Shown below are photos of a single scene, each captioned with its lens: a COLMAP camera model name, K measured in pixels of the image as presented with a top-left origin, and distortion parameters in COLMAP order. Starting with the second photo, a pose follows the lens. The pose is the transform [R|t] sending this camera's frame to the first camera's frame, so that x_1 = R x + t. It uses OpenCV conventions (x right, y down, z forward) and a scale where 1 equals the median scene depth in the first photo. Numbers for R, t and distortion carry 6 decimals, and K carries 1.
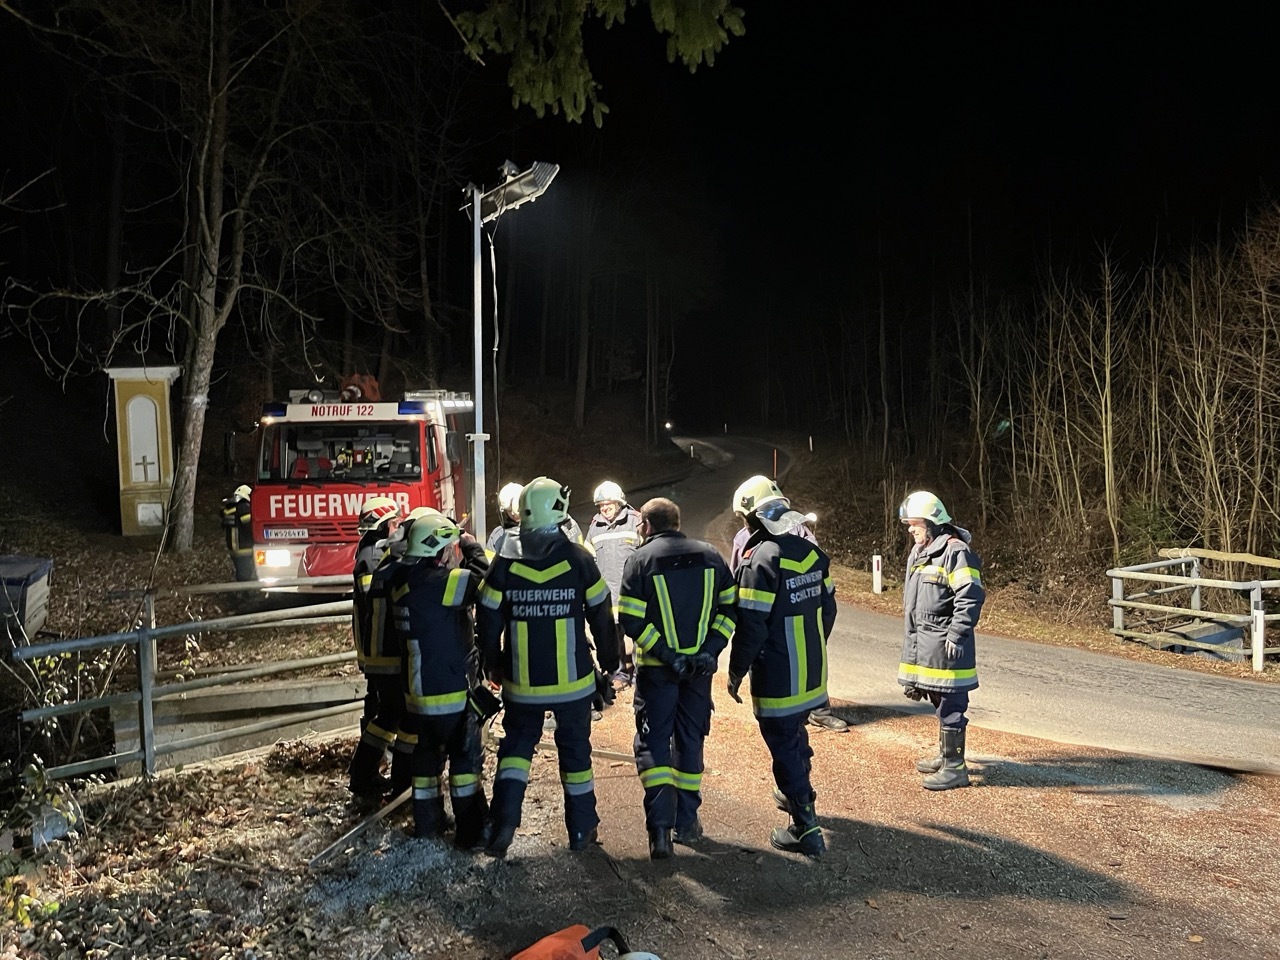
lens RADIAL K [[959.5, 0, 634.9], [0, 959.5, 490.0], [0, 0, 1]] dist [0.054902, -0.074640]
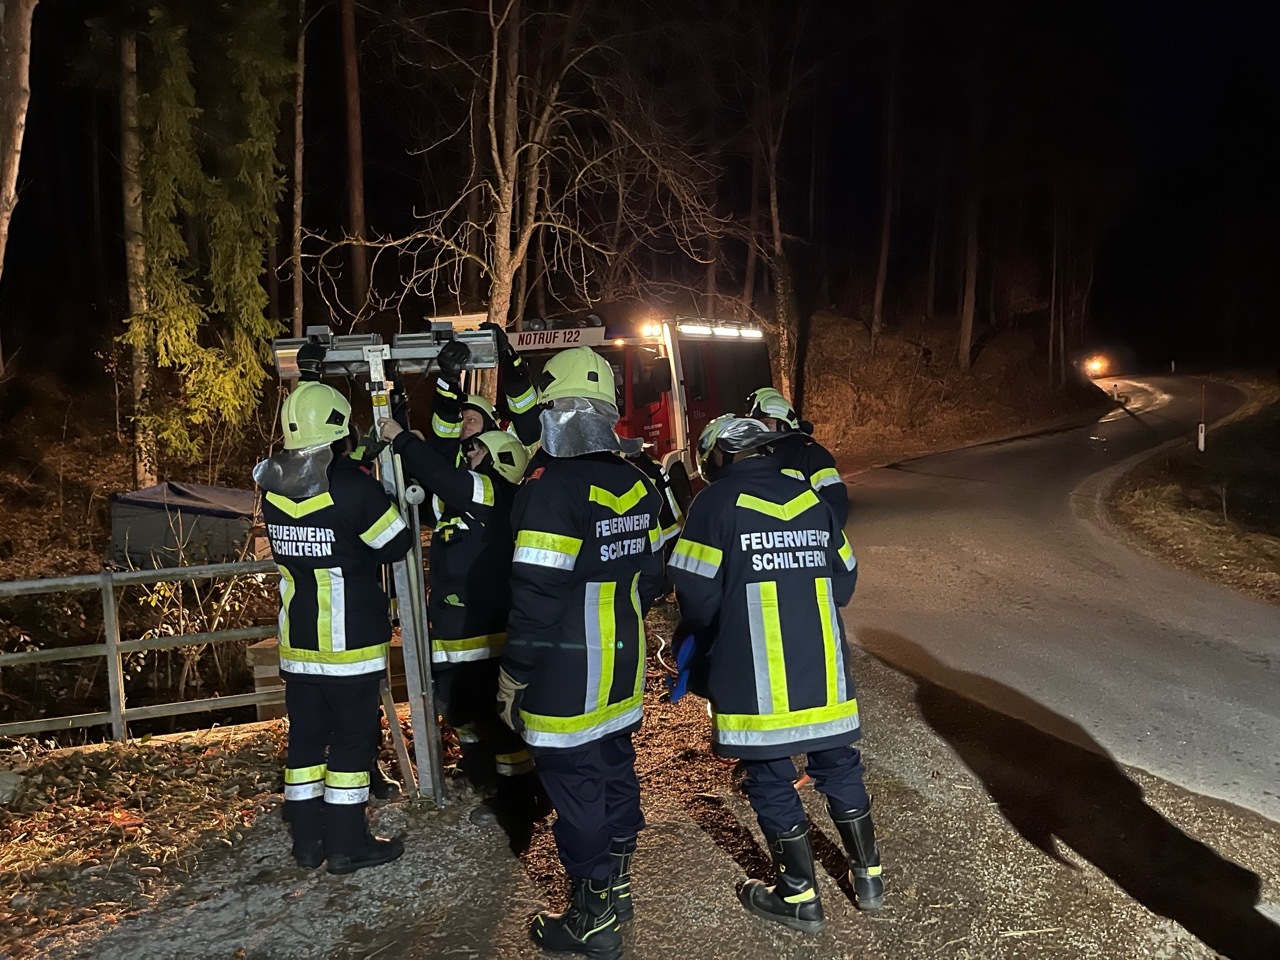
lens RADIAL K [[959.5, 0, 639.3], [0, 959.5, 490.2], [0, 0, 1]] dist [0.054902, -0.074640]
pose [[0.912187, 0.018895, -0.409337, 0.103785], [0.000811, 0.998851, 0.047913, 0.011982], [0.409772, -0.044037, 0.911124, 0.163203]]
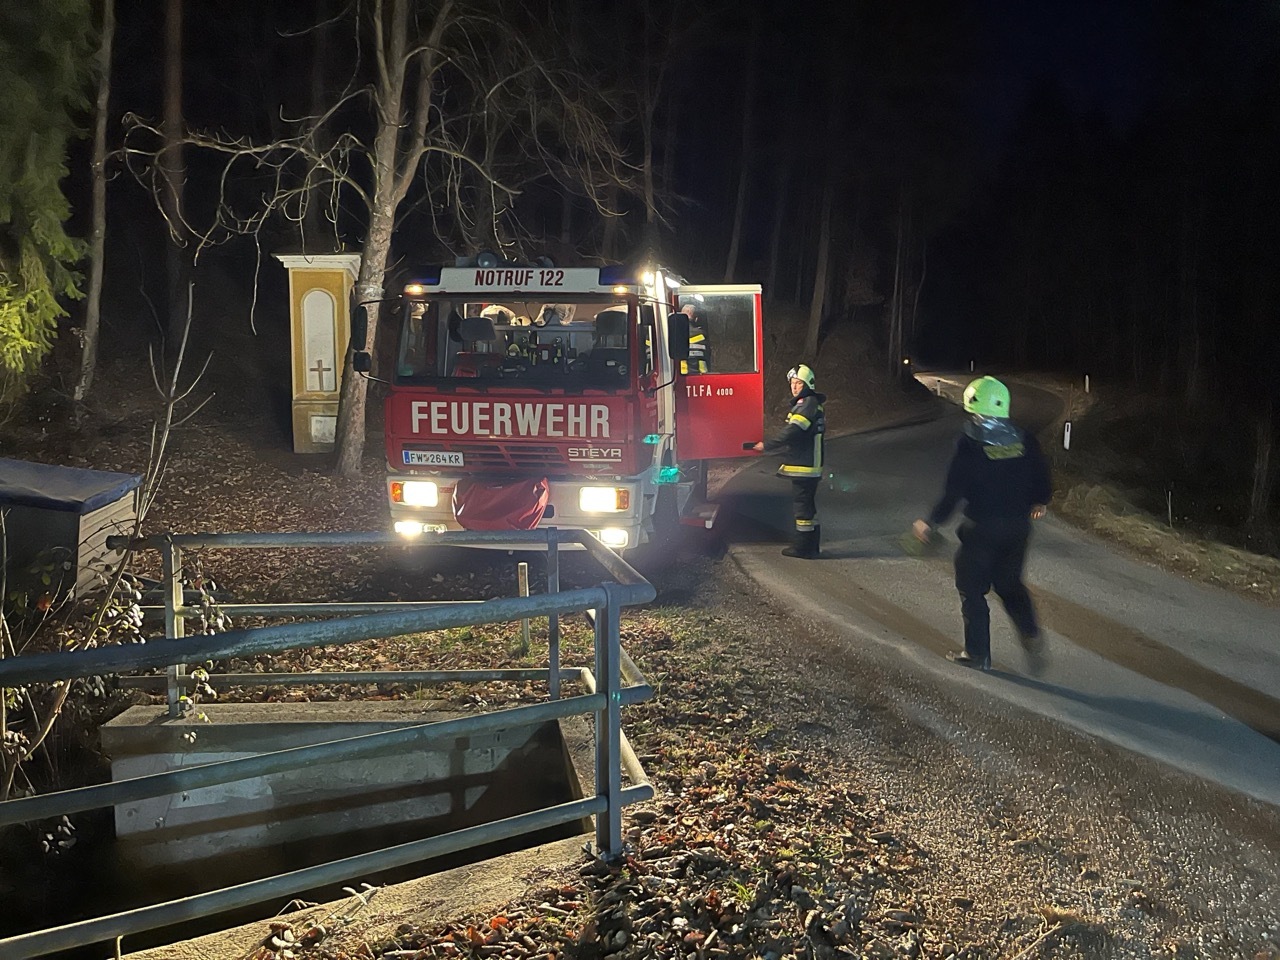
lens RADIAL K [[959.5, 0, 634.2], [0, 959.5, 487.8], [0, 0, 1]] dist [0.054902, -0.074640]
pose [[0.975056, 0.055259, -0.214972, -0.055888], [-0.042034, 0.996959, 0.065614, 0.011356], [0.217944, -0.054941, 0.974414, 0.269926]]
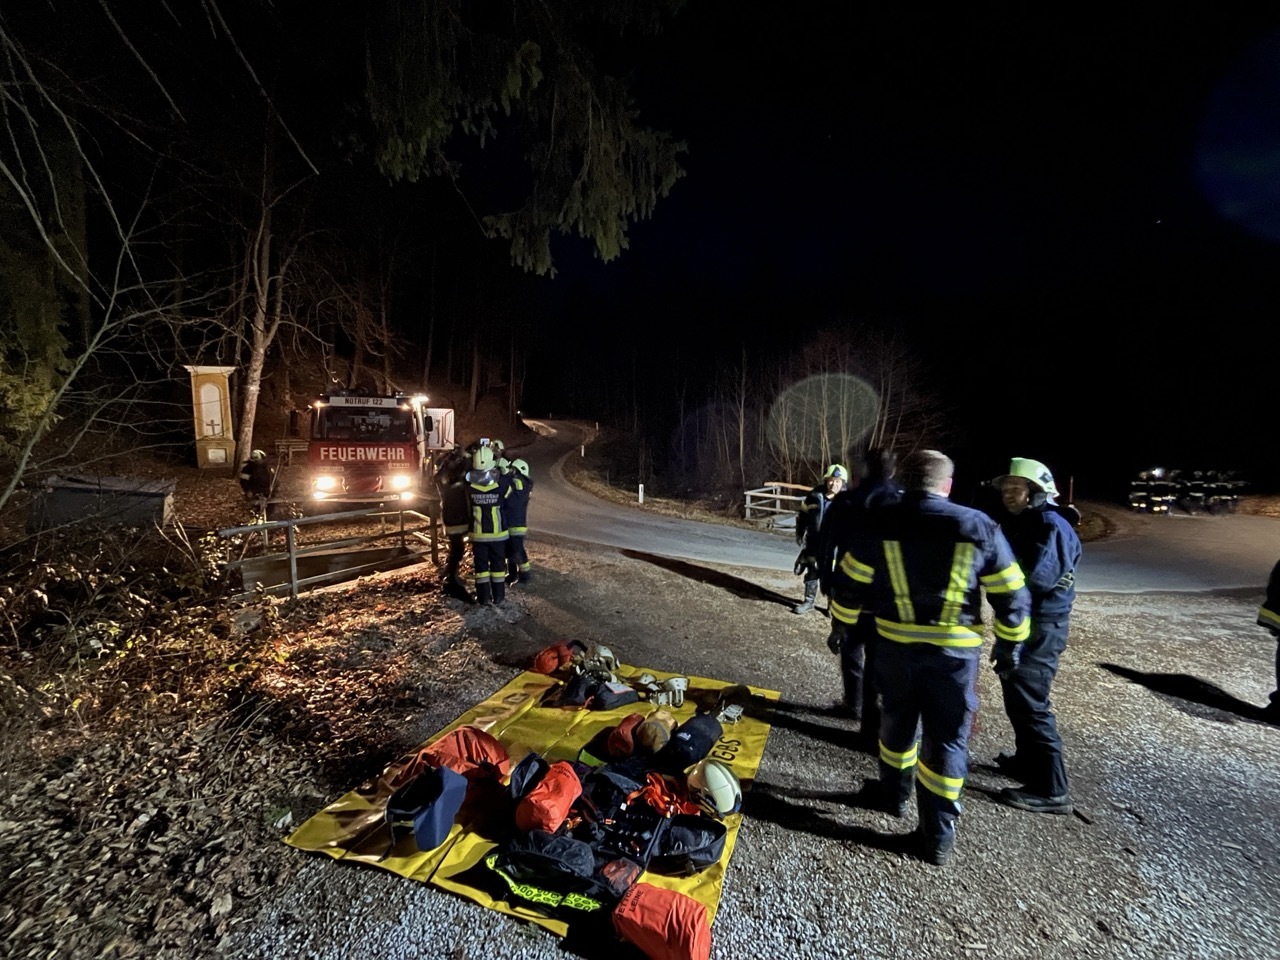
lens RADIAL K [[515.1, 0, 634.6], [0, 515.1, 478.6], [0, 0, 1]] dist [-0.004463, -0.000915]
pose [[0.964172, 0.012004, 0.265008, -0.051260], [-0.027082, 0.998210, 0.053318, -0.002357], [-0.263893, -0.058585, 0.962771, -0.048737]]
